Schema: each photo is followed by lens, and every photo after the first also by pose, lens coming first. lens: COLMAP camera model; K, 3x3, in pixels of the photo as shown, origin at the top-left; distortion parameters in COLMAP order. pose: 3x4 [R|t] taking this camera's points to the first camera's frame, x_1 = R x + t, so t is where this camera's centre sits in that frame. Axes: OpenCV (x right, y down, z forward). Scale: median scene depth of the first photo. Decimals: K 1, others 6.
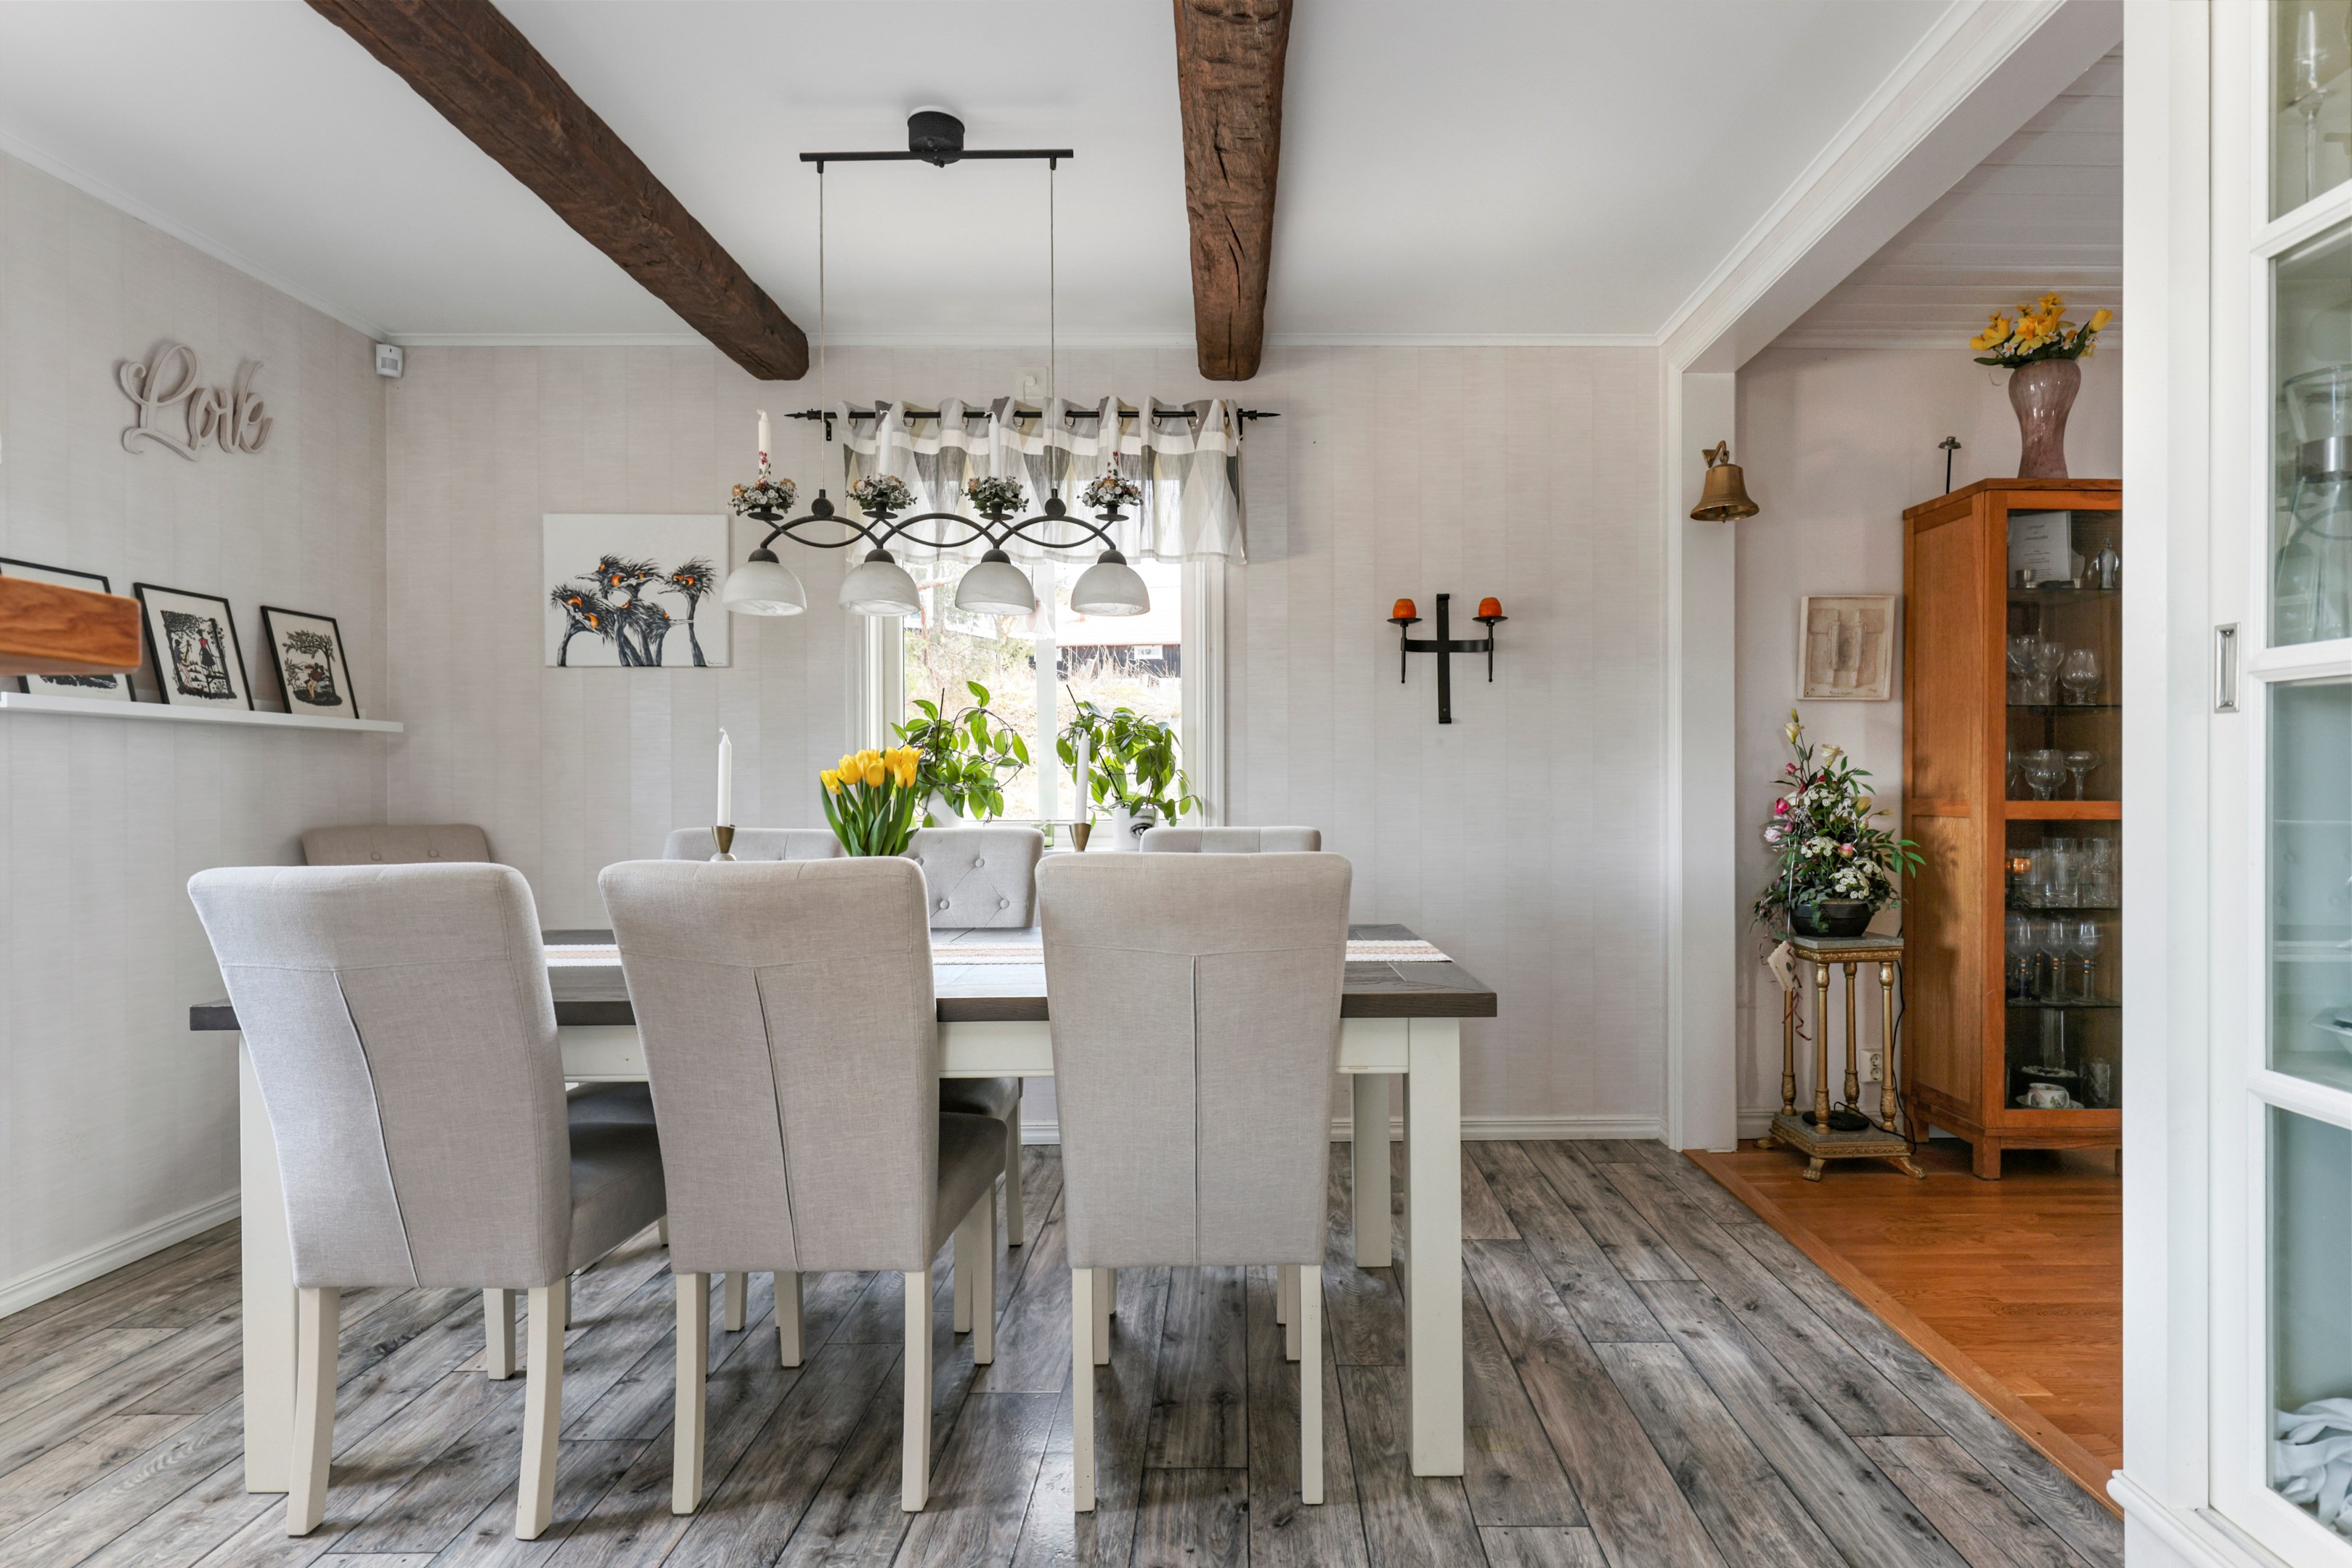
lens RADIAL K [[1247.1, 0, 1176.0], [0, 1247.1, 784.0], [0, 0, 1]] dist [0.042899, -0.000132]
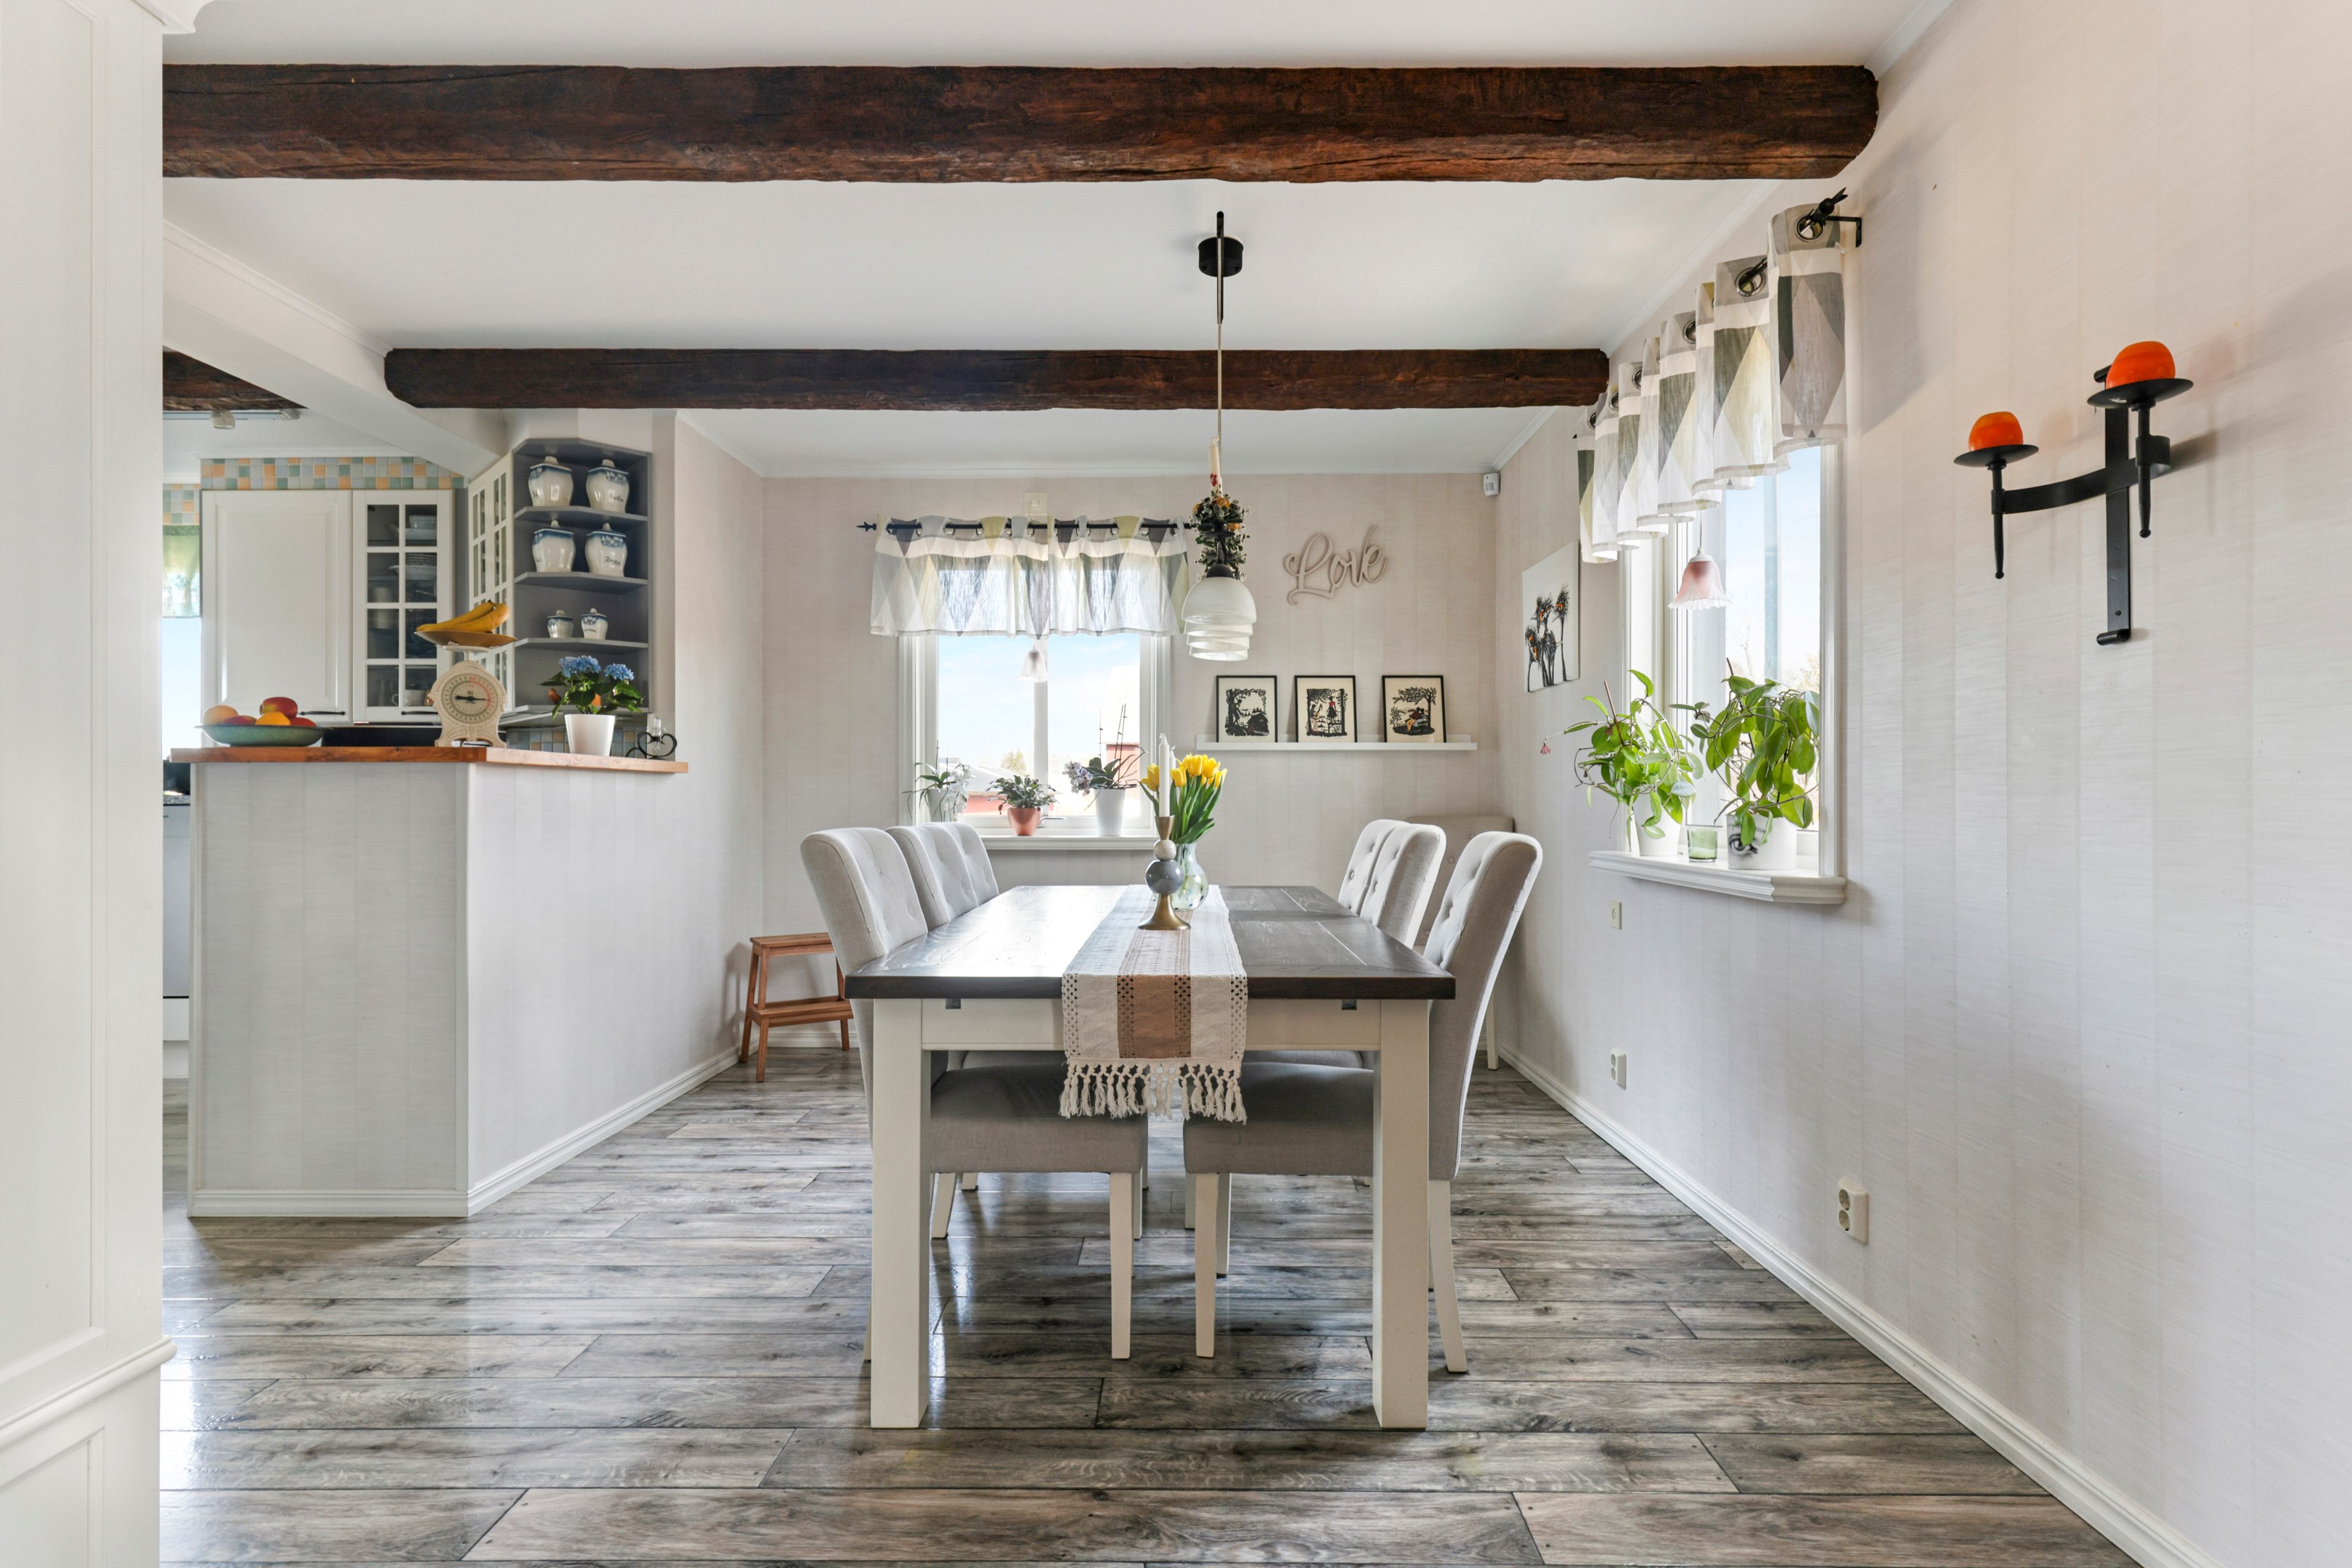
lens RADIAL K [[1108.4, 0, 1176.0], [0, 1108.4, 784.0], [0, 0, 1]] dist [0.002350, 0.000442]
pose [[0.044051, -0.008052, -0.998997, 0.654634], [0.001385, 0.999967, -0.007998, 0.006705], [0.999028, -0.001031, 0.044060, 0.678401]]
